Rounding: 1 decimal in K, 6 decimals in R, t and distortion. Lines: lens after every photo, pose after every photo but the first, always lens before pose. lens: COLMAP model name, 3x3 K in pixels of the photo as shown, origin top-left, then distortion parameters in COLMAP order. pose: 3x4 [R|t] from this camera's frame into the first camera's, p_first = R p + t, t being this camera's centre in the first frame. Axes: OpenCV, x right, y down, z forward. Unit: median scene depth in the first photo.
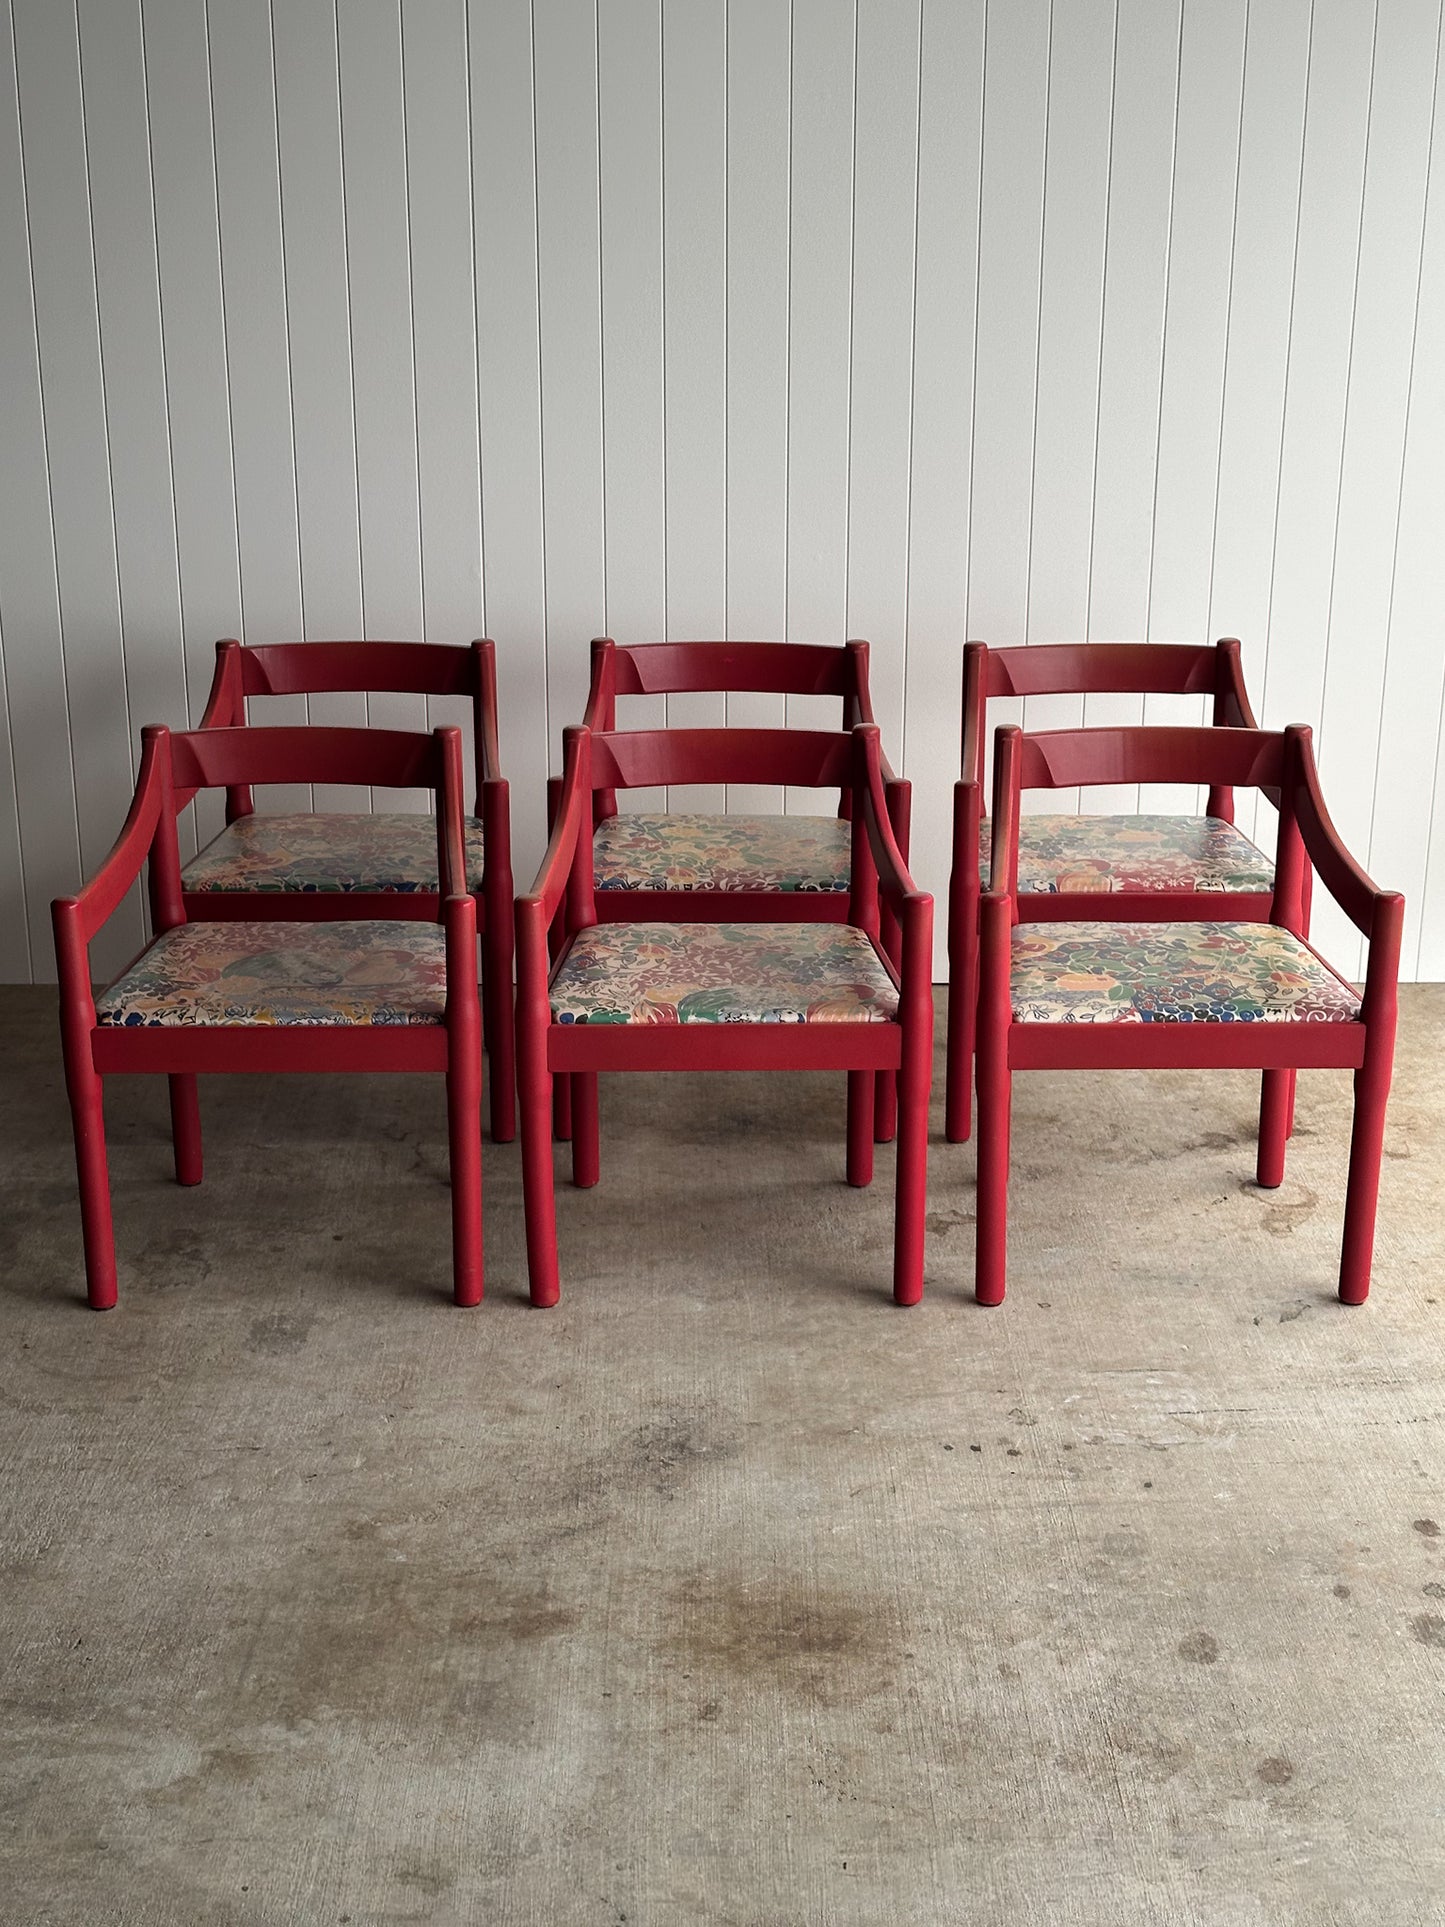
lens RADIAL K [[2635.9, 0, 727.5], [0, 2635.9, 962.7], [0, 0, 1]] dist [0.025844, -0.015604]
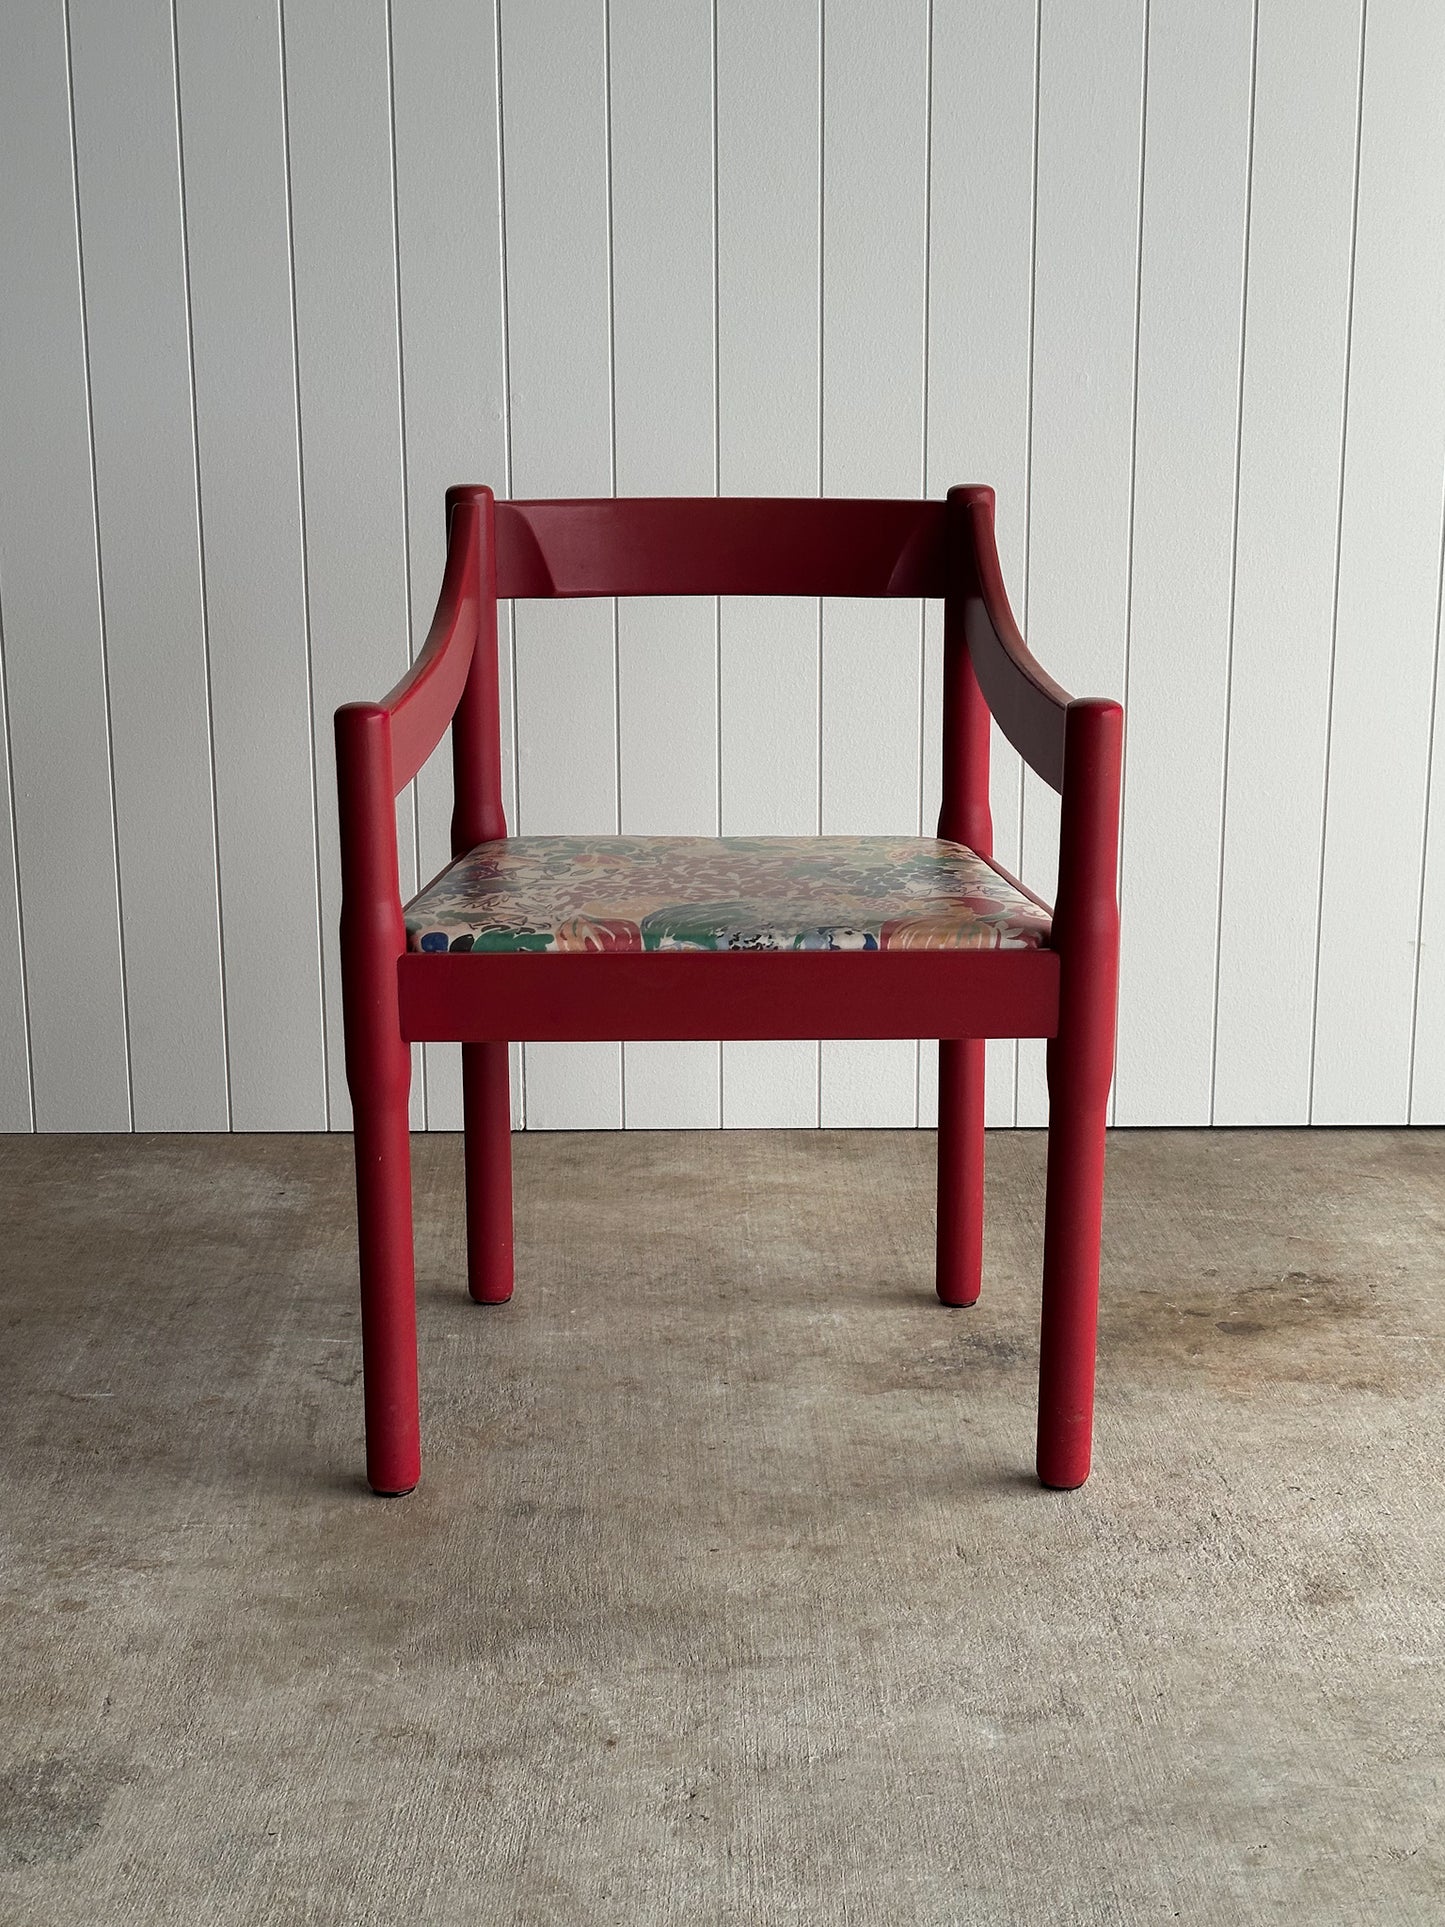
lens RADIAL K [[2747.4, 0, 721.4], [0, 2747.4, 972.7], [0, 0, 1]] dist [0.048798, -0.109546]
pose [[0.999919, -0.005116, -0.011633, -0.051991], [0.003873, 0.994519, -0.104480, 0.052236], [0.012104, 0.104427, 0.994459, 0.541948]]
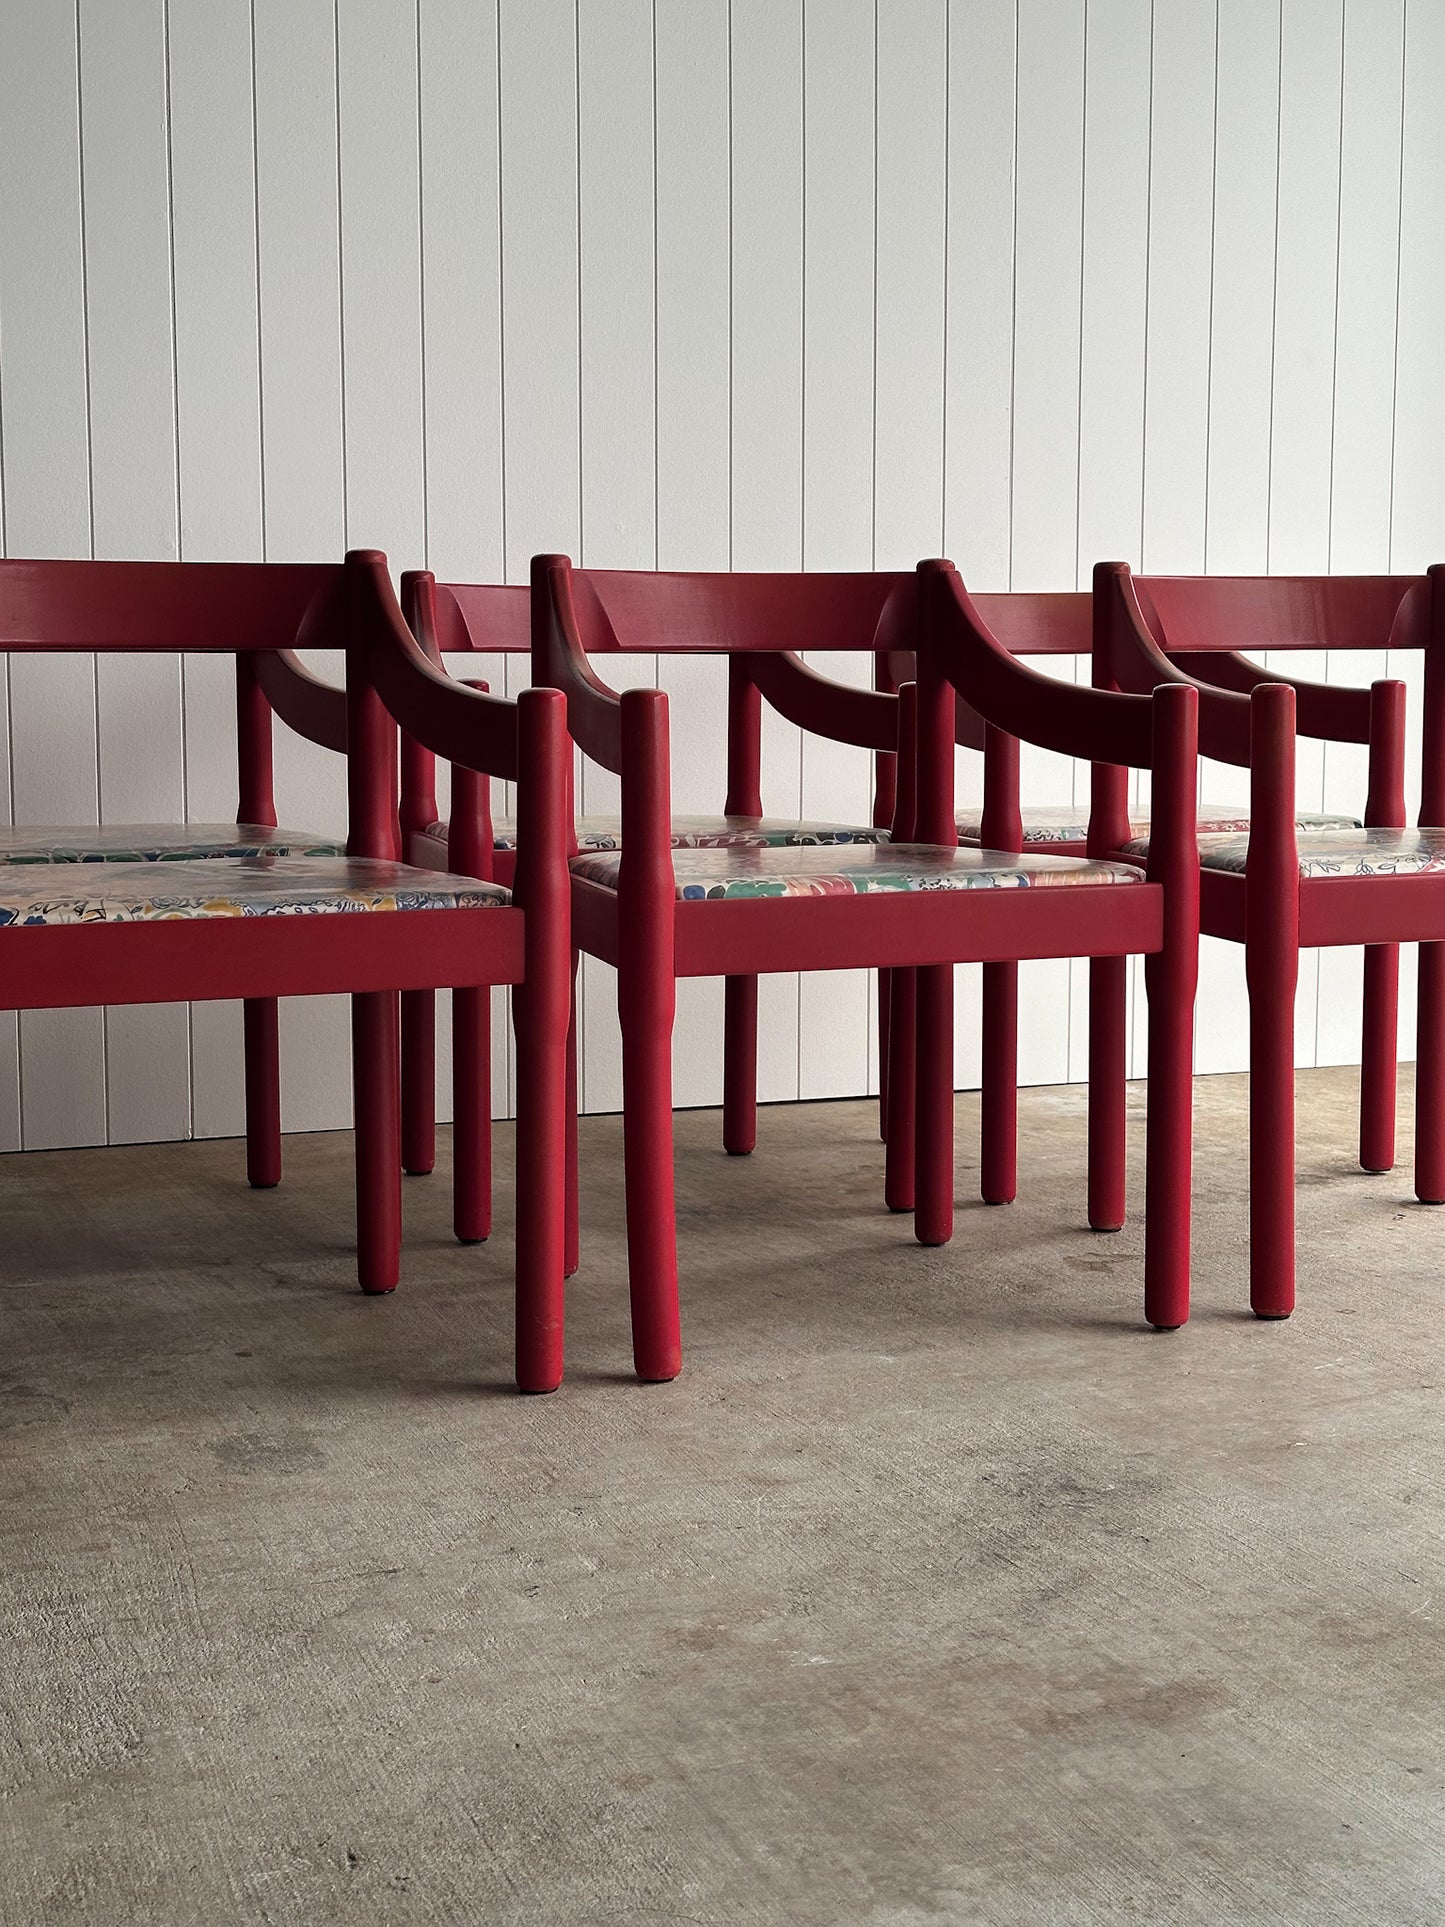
lens RADIAL K [[2657.3, 0, 704.8], [0, 2657.3, 960.6], [0, 0, 1]] dist [0.037893, -0.015139]
pose [[0.938606, -0.041824, 0.342445, -0.280315], [0.116482, 0.972752, -0.200461, 0.166822], [-0.324730, 0.228043, 0.917903, 0.413250]]
